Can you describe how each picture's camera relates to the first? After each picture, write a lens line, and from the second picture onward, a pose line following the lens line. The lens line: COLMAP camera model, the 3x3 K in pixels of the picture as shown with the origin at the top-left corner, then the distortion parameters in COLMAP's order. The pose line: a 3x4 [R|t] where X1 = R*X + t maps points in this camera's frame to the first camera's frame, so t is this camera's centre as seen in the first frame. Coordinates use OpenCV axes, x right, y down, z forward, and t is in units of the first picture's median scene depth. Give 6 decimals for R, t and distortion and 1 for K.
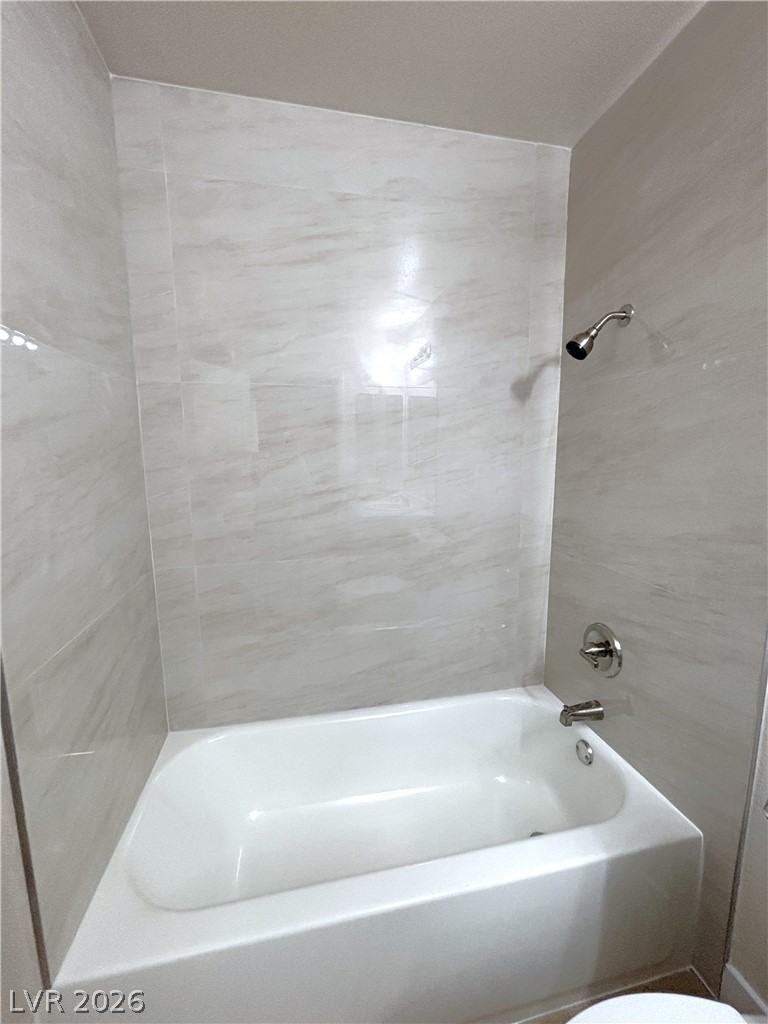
lens RADIAL K [[422.1, 0, 384.0], [0, 422.1, 512.0], [0, 0, 1]] dist [-0.000108, -0.000330]
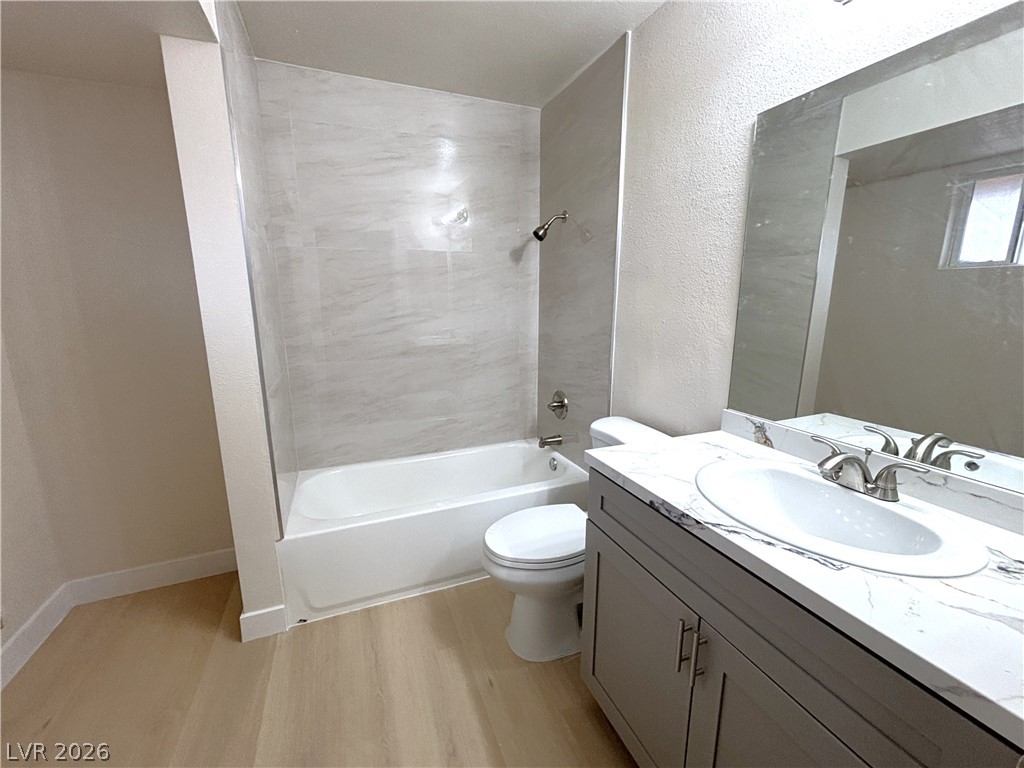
lens RADIAL K [[422.1, 0, 512.0], [0, 422.1, 384.0], [0, 0, 1]] dist [-0.000108, -0.000330]
pose [[0.983018, -0.032302, 0.180642, -0.004248], [0.022307, 0.998119, 0.057096, 0.119543], [-0.182146, -0.052097, 0.981890, -0.650274]]
